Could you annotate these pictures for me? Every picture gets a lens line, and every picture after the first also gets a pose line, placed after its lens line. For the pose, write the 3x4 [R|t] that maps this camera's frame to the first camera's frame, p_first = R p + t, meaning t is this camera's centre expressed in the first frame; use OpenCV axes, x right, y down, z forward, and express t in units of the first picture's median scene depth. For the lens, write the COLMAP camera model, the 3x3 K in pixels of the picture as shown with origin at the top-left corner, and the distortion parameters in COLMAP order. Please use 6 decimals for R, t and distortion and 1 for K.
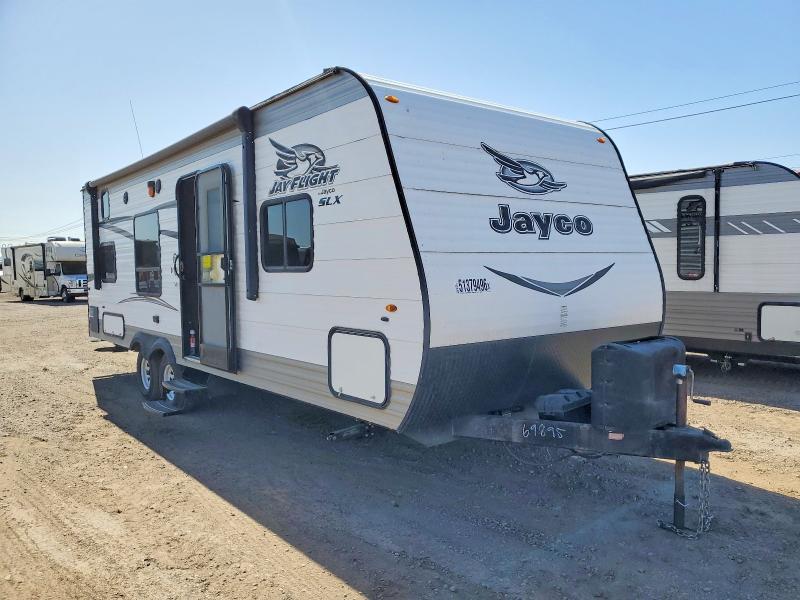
lens RADIAL K [[620.7, 0, 413.1], [0, 620.7, 301.7], [0, 0, 1]] dist [0.047607, 0.000224]
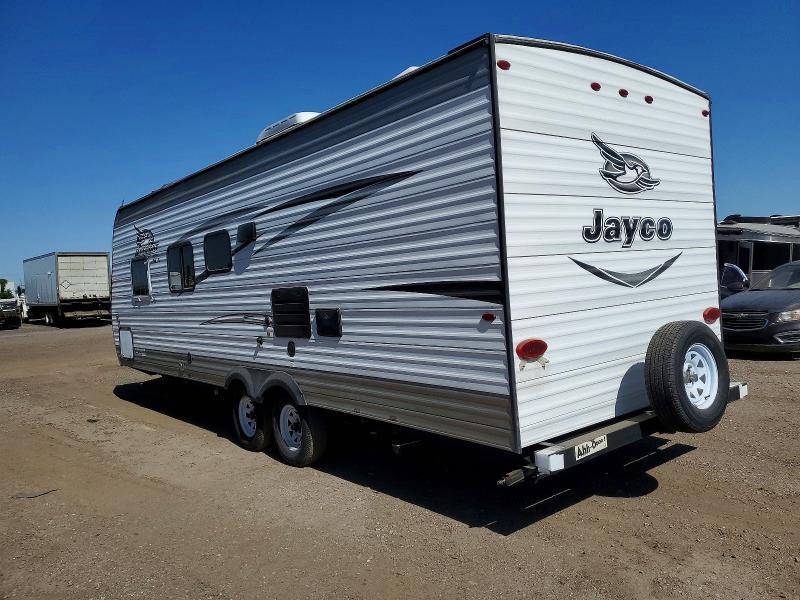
lens RADIAL K [[620.7, 0, 413.1], [0, 620.7, 301.7], [0, 0, 1]] dist [0.047607, 0.000224]
pose [[-0.997320, 0.073152, -0.000892, 0.572506], [0.072756, 0.993049, 0.092523, -0.129363], [0.007654, 0.092210, -0.995710, 1.989240]]
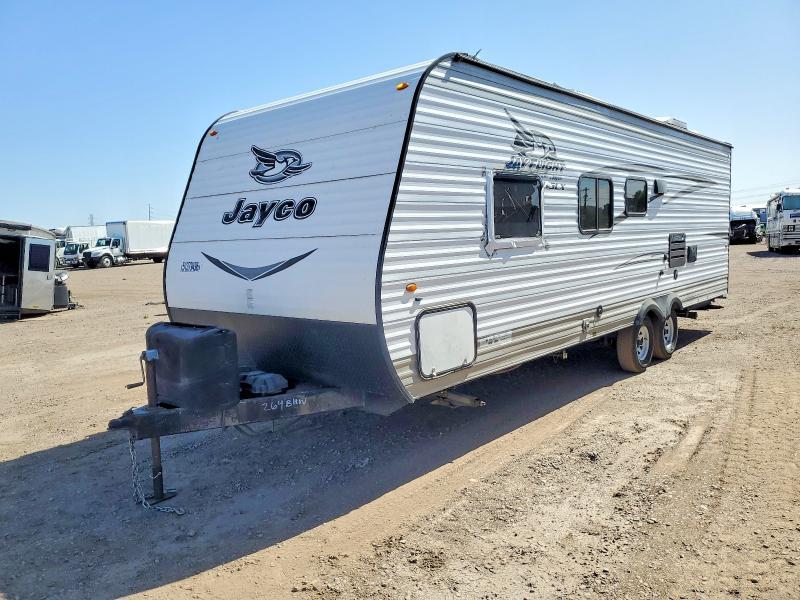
lens RADIAL K [[620.7, 0, 413.1], [0, 620.7, 301.7], [0, 0, 1]] dist [0.047607, 0.000224]
pose [[0.178496, 0.104234, -0.978404, 1.331457], [-0.026850, 0.994519, 0.101053, -0.087579], [0.983574, 0.008233, 0.180317, 1.070340]]
